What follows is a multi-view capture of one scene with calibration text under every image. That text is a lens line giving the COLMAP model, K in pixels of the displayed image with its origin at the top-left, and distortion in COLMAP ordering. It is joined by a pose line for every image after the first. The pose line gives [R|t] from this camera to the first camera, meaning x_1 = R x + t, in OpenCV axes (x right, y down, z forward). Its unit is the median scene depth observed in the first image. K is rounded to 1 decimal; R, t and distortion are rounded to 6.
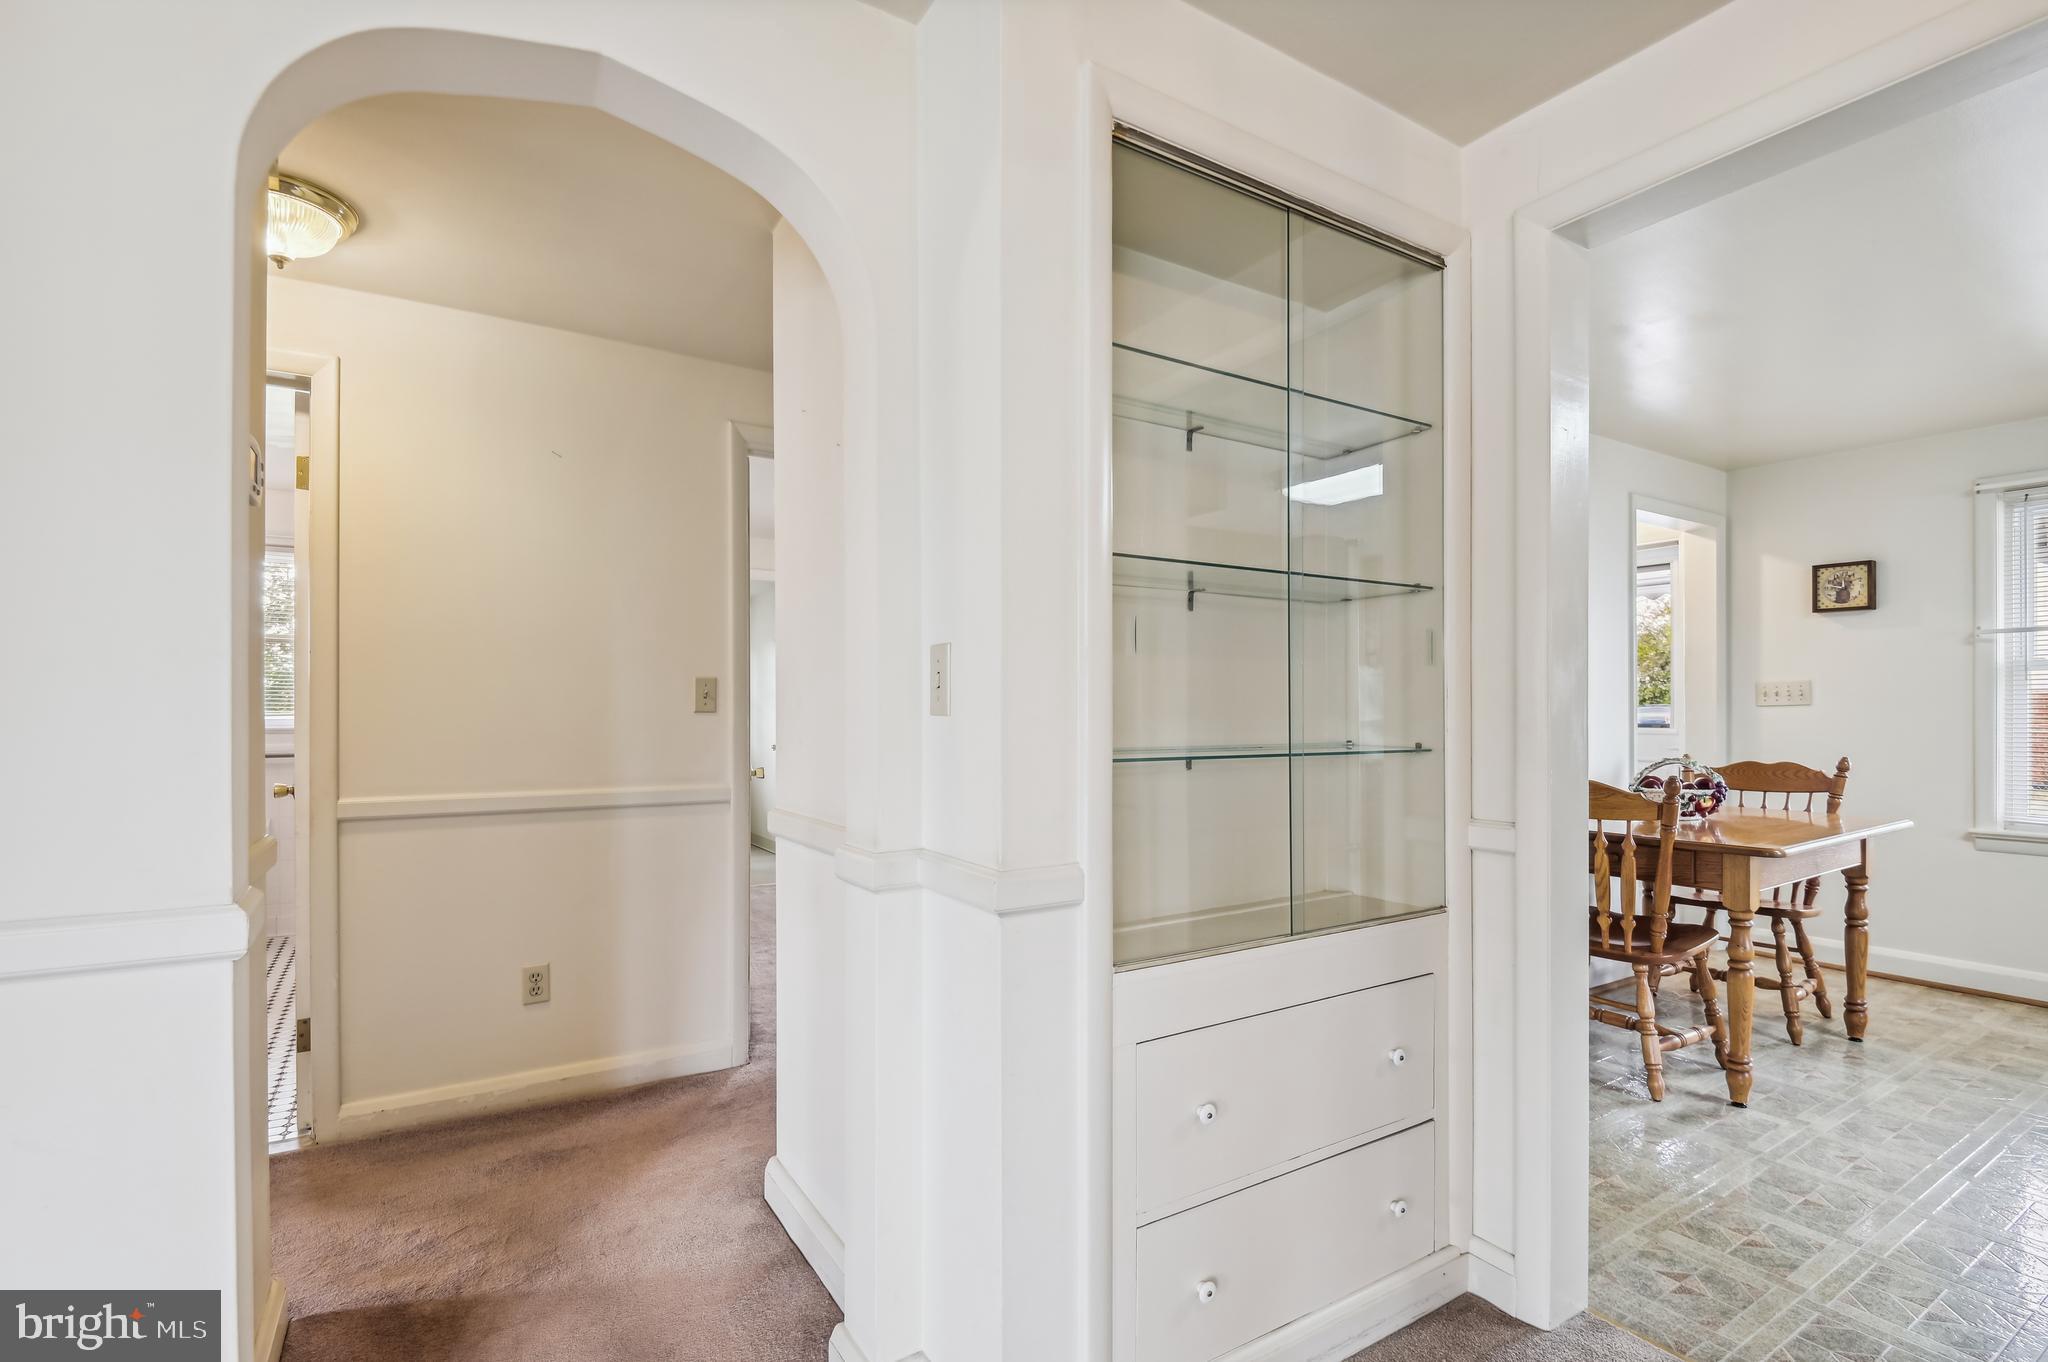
lens RADIAL K [[944.8, 0, 1032.3], [0, 944.8, 725.2], [0, 0, 1]] dist [0.003393, -0.005413]
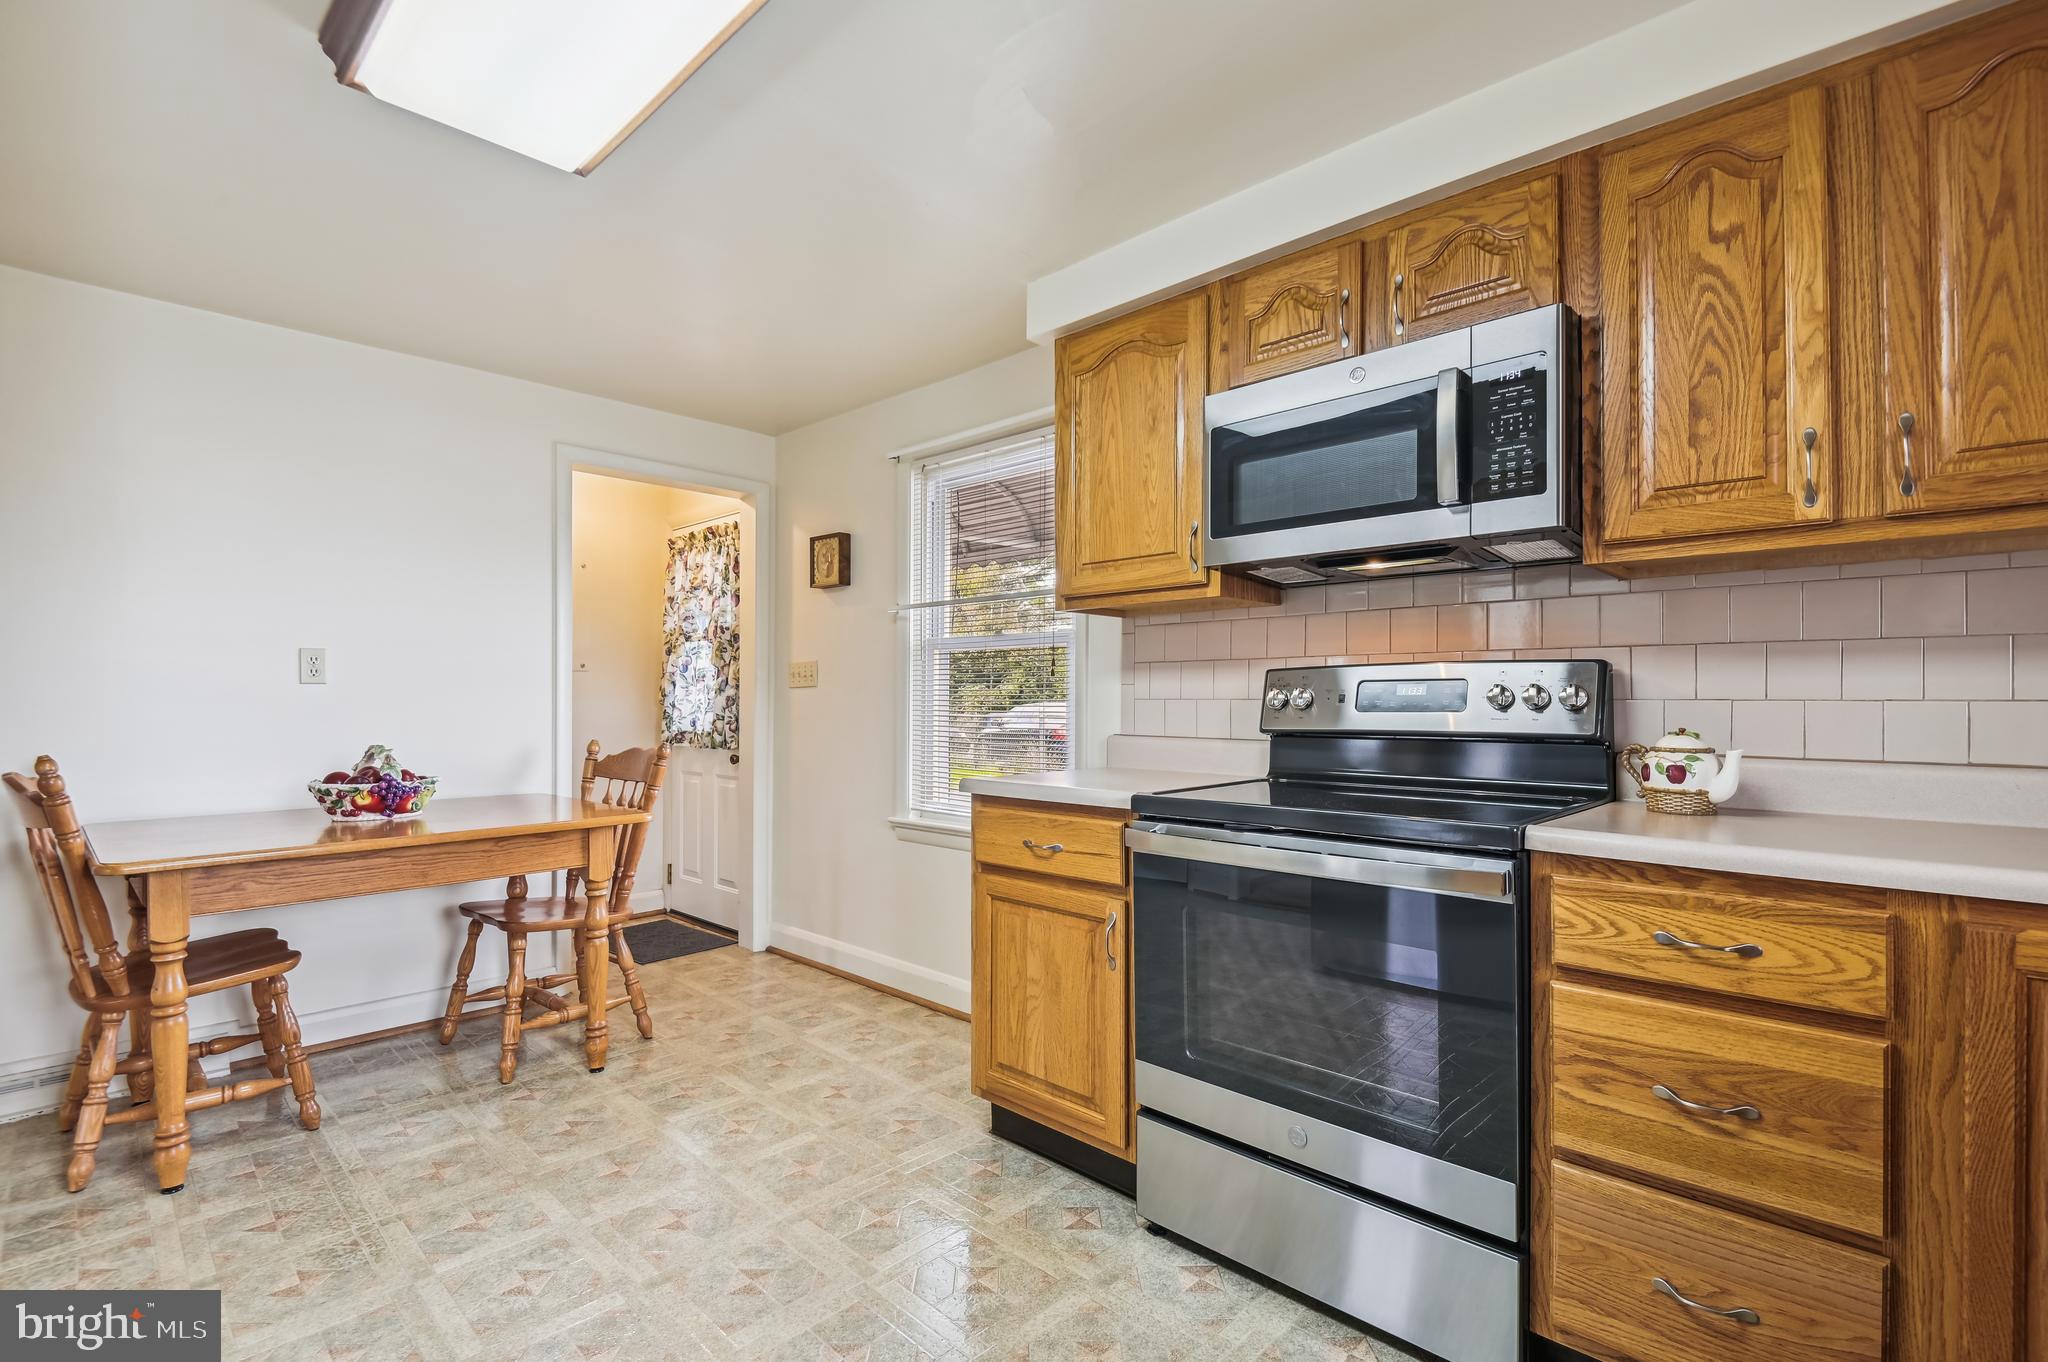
lens RADIAL K [[944.8, 0, 1013.5], [0, 944.8, 697.2], [0, 0, 1]] dist [0.003393, -0.005413]
pose [[0.972892, 0.003563, 0.231233, 1.018605], [0.001099, 0.999799, -0.020029, 0.009331], [-0.231258, 0.019740, 0.972692, 0.062861]]
